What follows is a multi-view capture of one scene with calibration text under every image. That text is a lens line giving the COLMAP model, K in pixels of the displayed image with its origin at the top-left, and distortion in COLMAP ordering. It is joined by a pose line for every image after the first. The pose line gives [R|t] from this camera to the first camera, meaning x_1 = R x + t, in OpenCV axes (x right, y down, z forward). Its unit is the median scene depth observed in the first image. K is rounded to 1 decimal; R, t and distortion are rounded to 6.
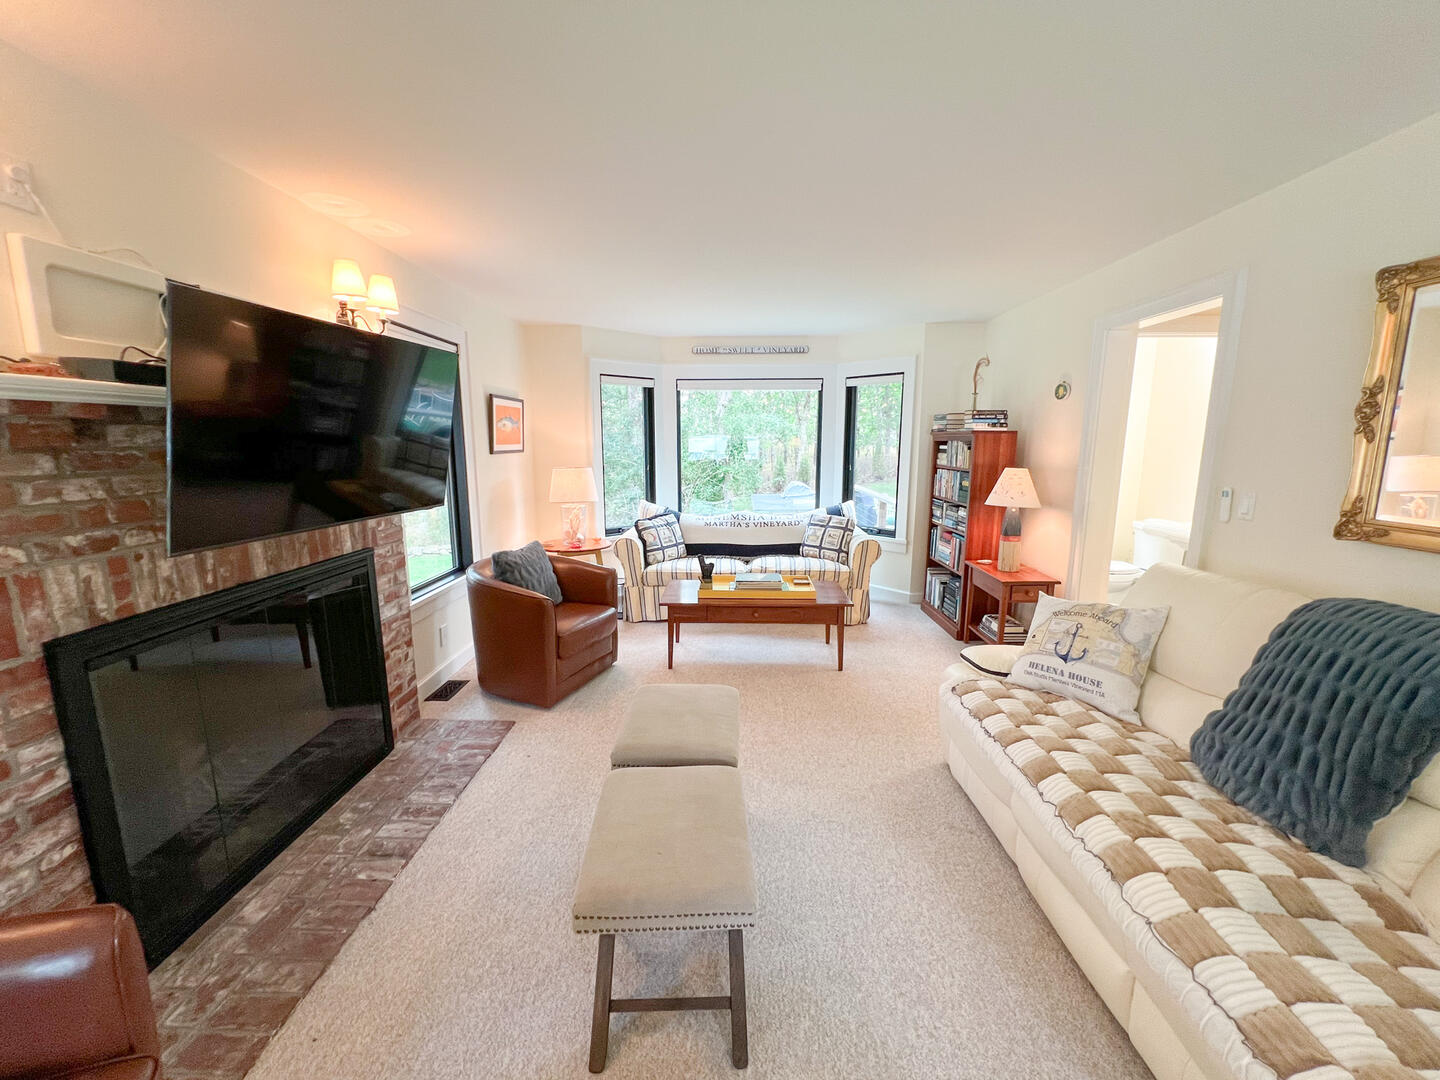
lens RADIAL K [[582.0, 0, 714.0], [0, 582.0, 537.8], [0, 0, 1]] dist [0.003421, -0.000236]
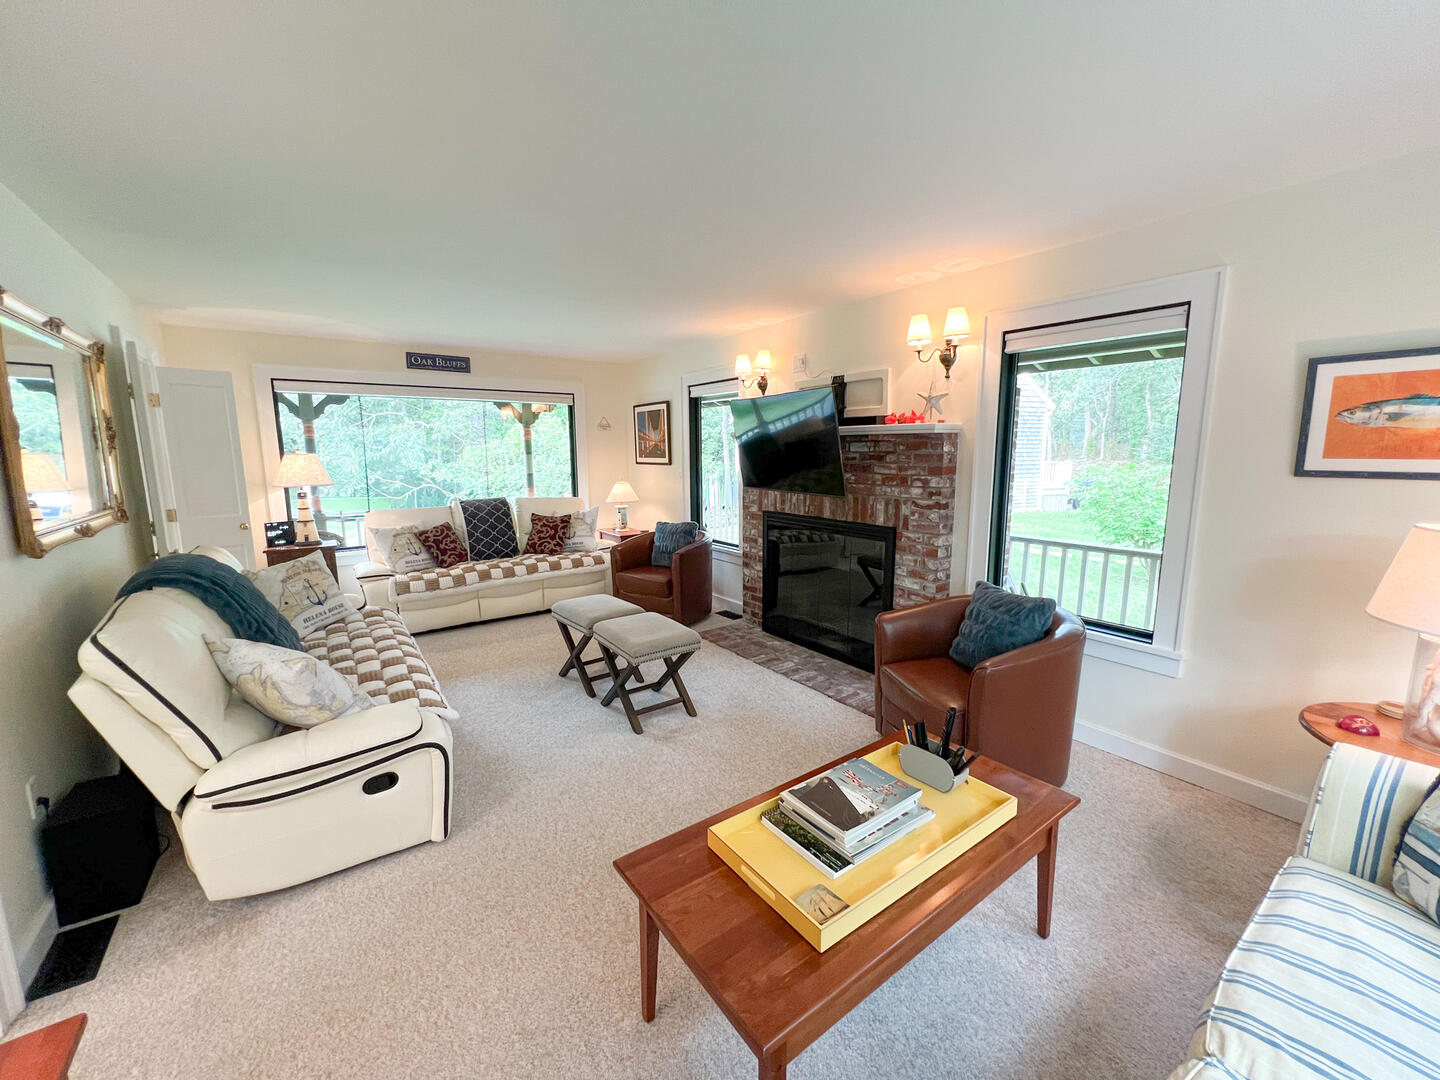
lens RADIAL K [[582.0, 0, 716.1], [0, 582.0, 536.4], [0, 0, 1]] dist [0.003421, -0.000236]
pose [[-0.792390, 0.104351, -0.601024, 0.549276], [-0.089978, 0.954489, 0.284348, -0.305416], [0.603343, 0.279393, -0.746938, 1.719316]]
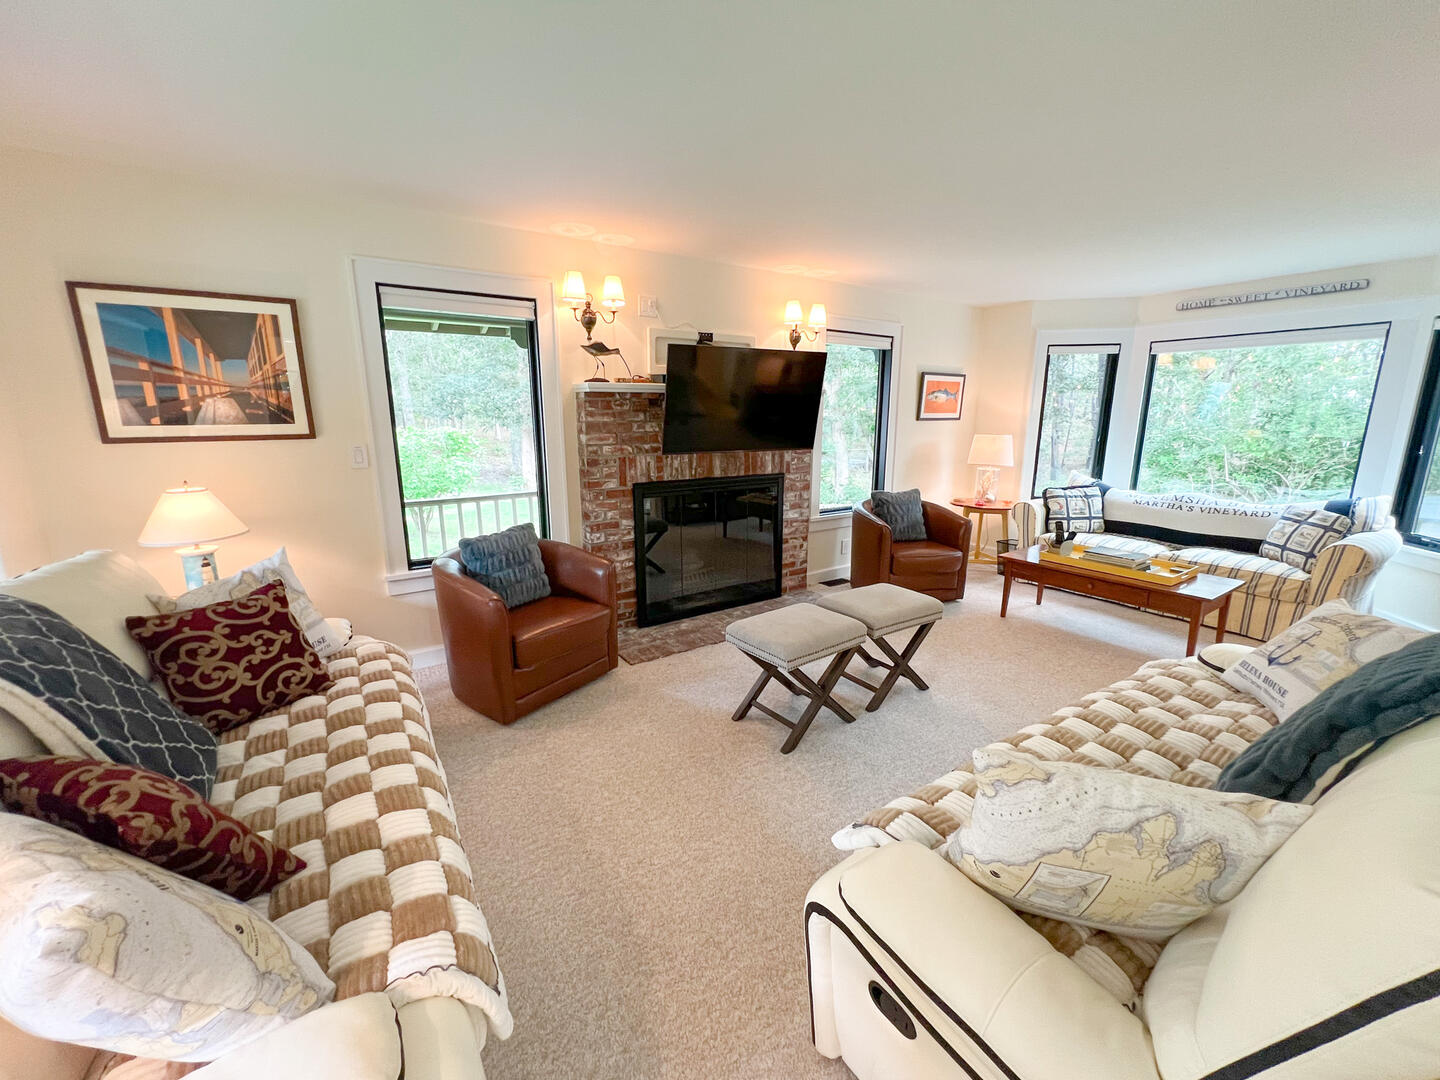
lens RADIAL K [[582.0, 0, 715.4], [0, 582.0, 539.6], [0, 0, 1]] dist [0.003421, -0.000236]
pose [[0.585668, 0.177026, -0.790984, 0.636453], [-0.138061, 0.983386, 0.117862, 0.034255], [0.798707, 0.040177, 0.600378, -0.150423]]
